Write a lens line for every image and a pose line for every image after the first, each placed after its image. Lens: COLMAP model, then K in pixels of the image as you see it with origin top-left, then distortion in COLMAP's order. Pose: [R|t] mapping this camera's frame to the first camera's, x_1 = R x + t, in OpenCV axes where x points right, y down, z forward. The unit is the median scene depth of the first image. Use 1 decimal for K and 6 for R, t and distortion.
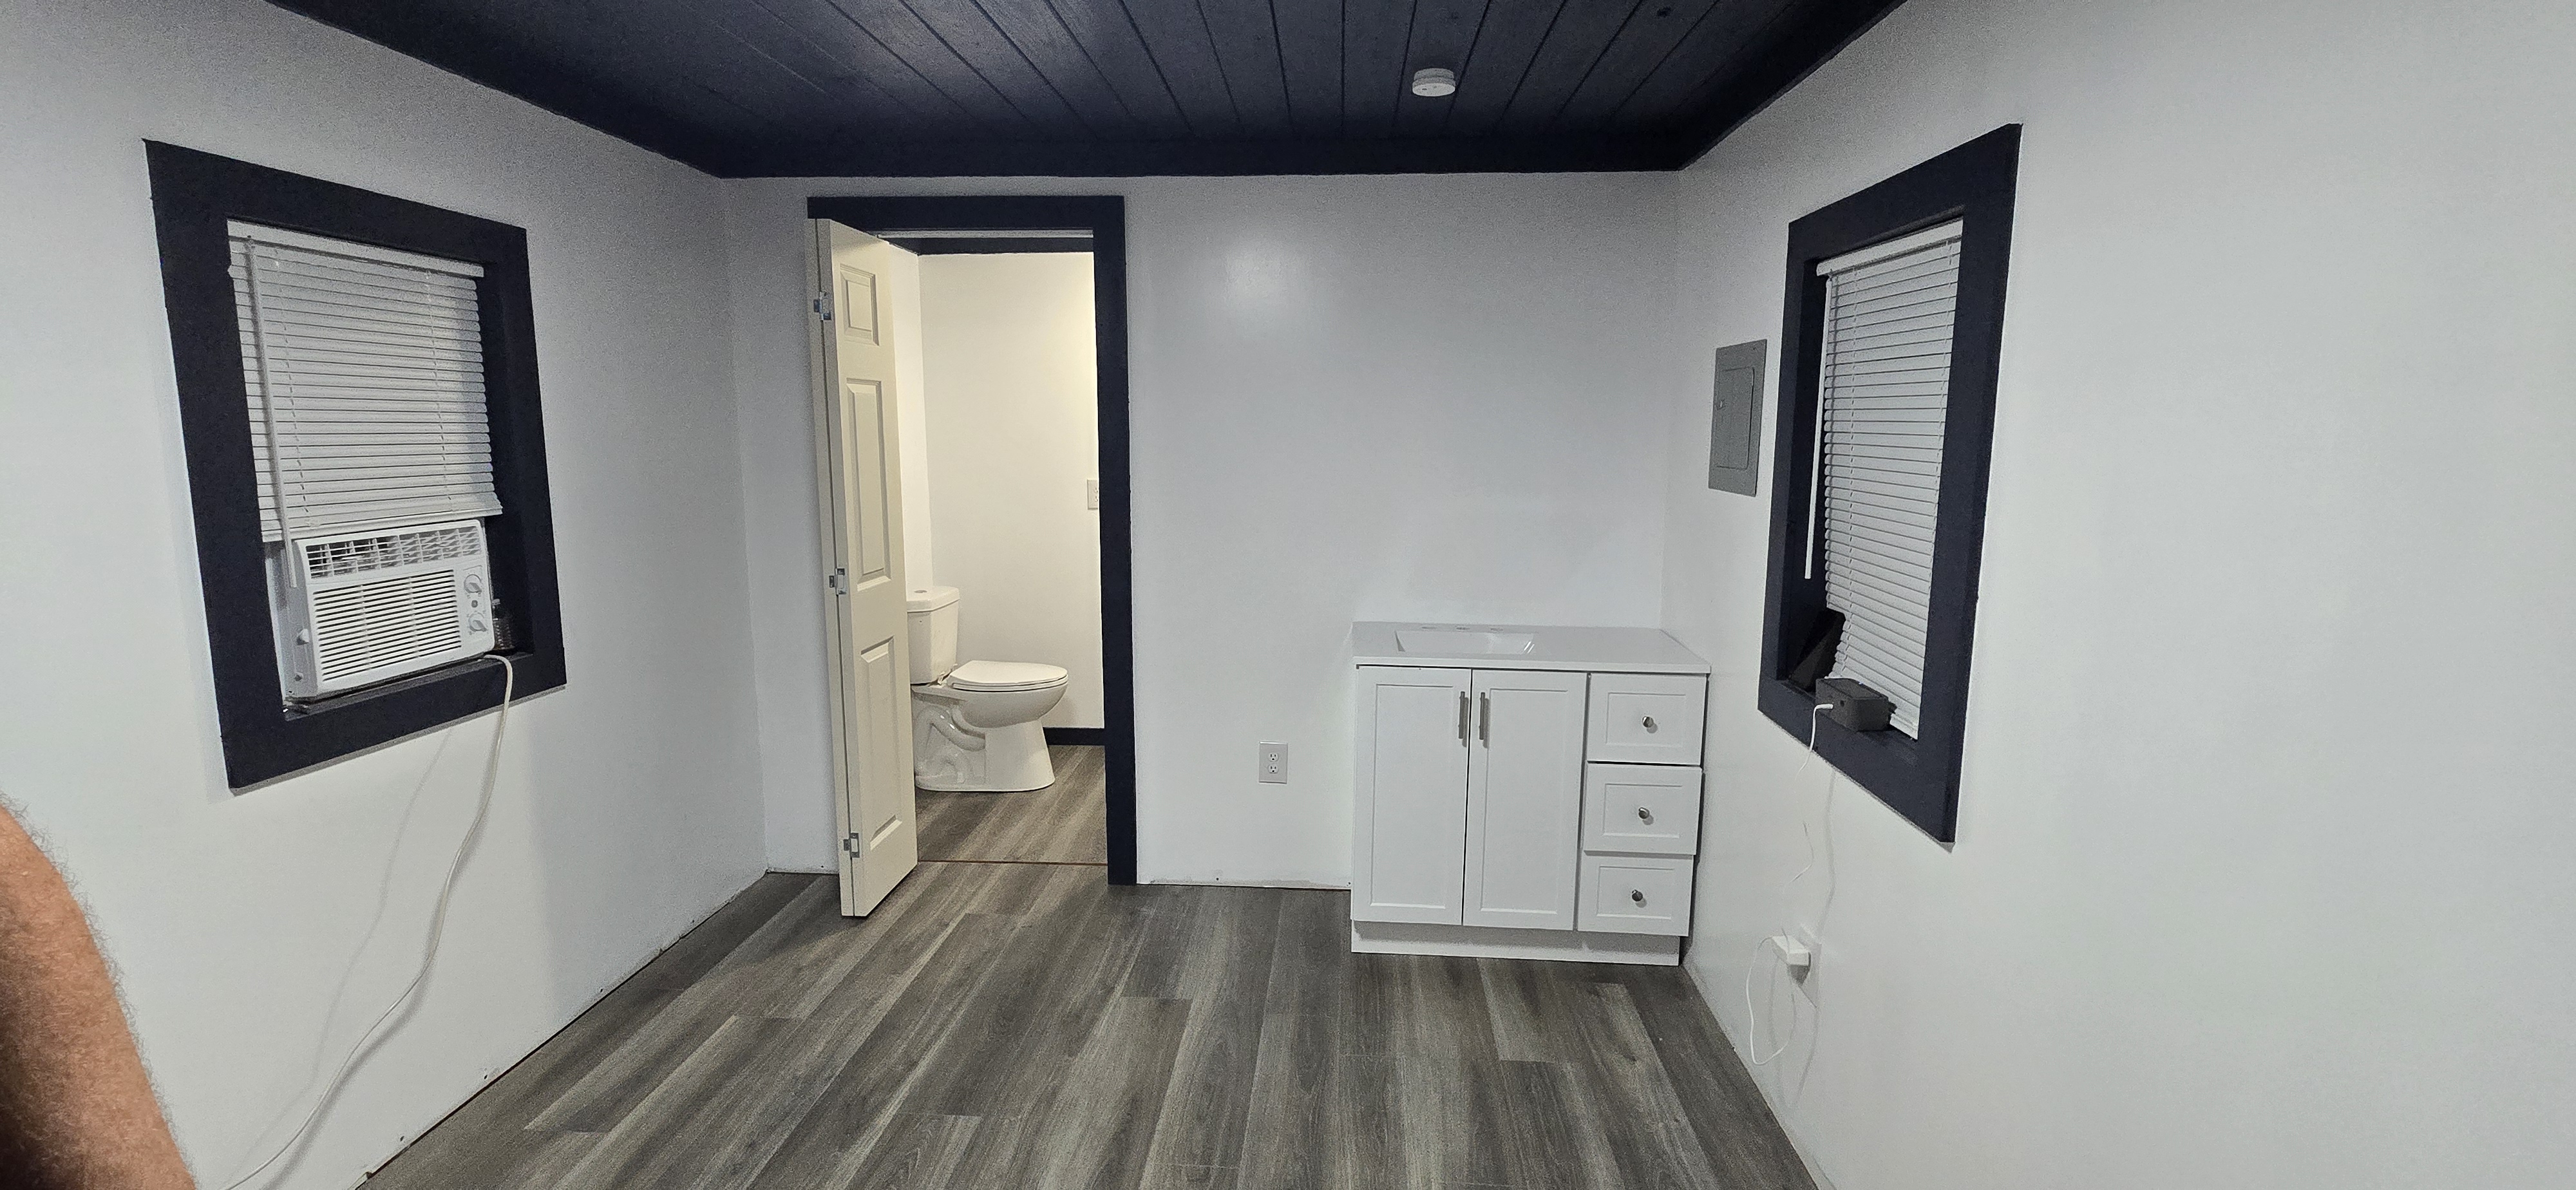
lens RADIAL K [[1056.5, 0, 1289.1], [0, 1056.5, 570.3], [0, 0, 1]] dist [-0.001594, -0.000470]
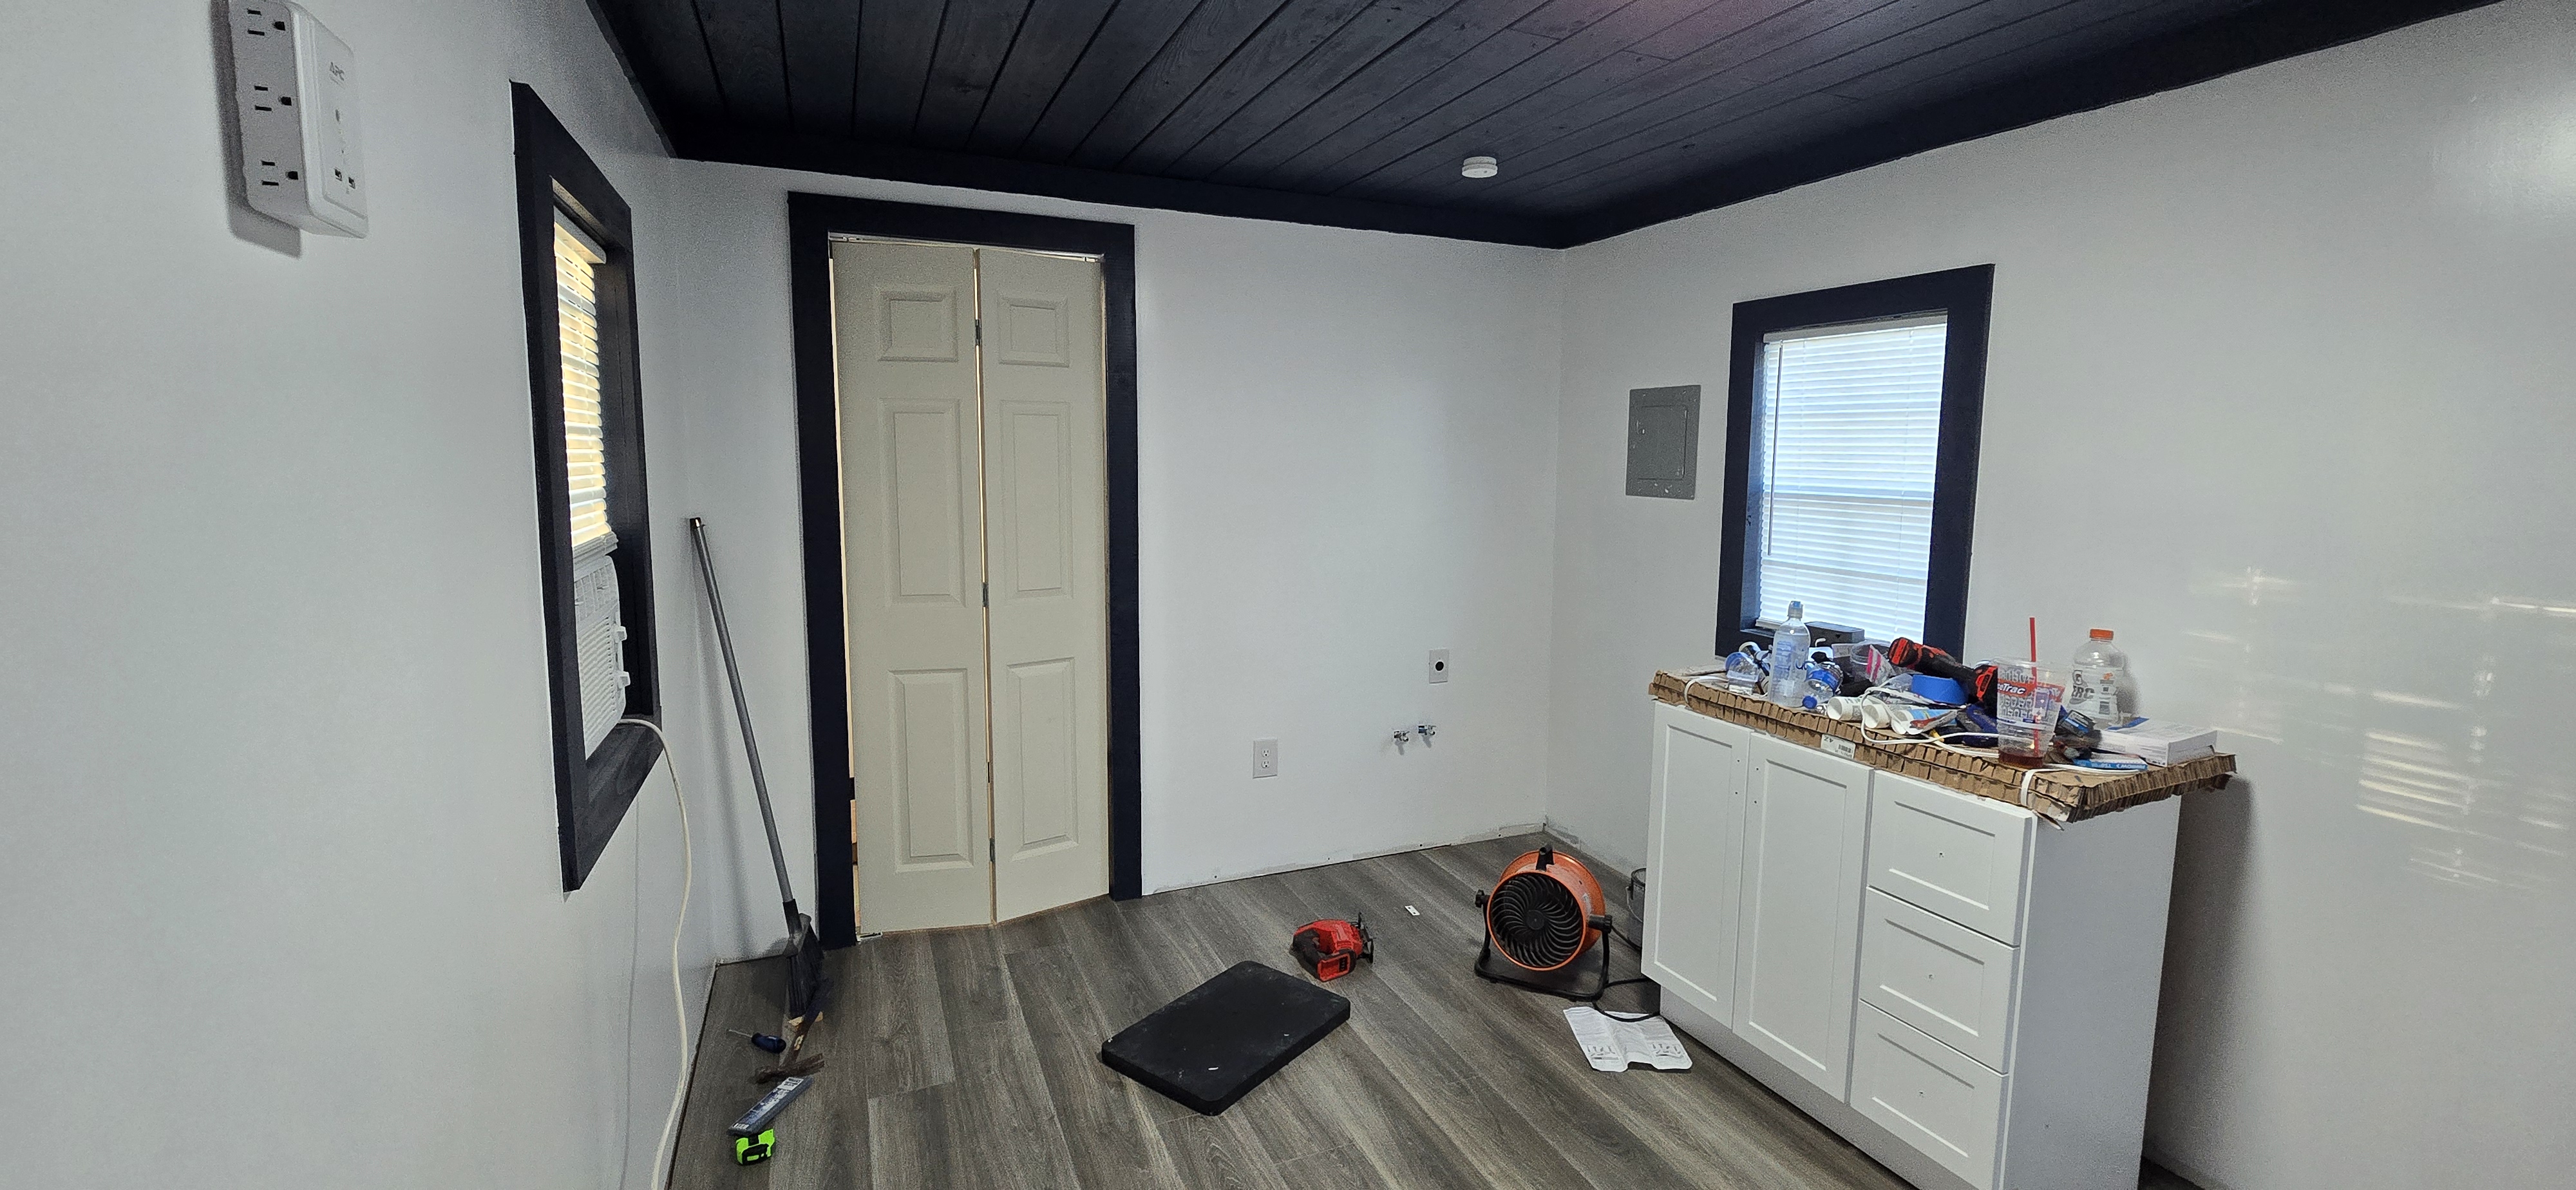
lens RADIAL K [[1056.5, 0, 1289.1], [0, 1056.5, 570.3], [0, 0, 1]] dist [-0.001594, -0.000470]
pose [[0.891083, -0.048479, 0.451244, -0.555597], [0.058128, 0.998281, -0.007537, -0.000056], [-0.450103, 0.032946, 0.892369, 0.020674]]
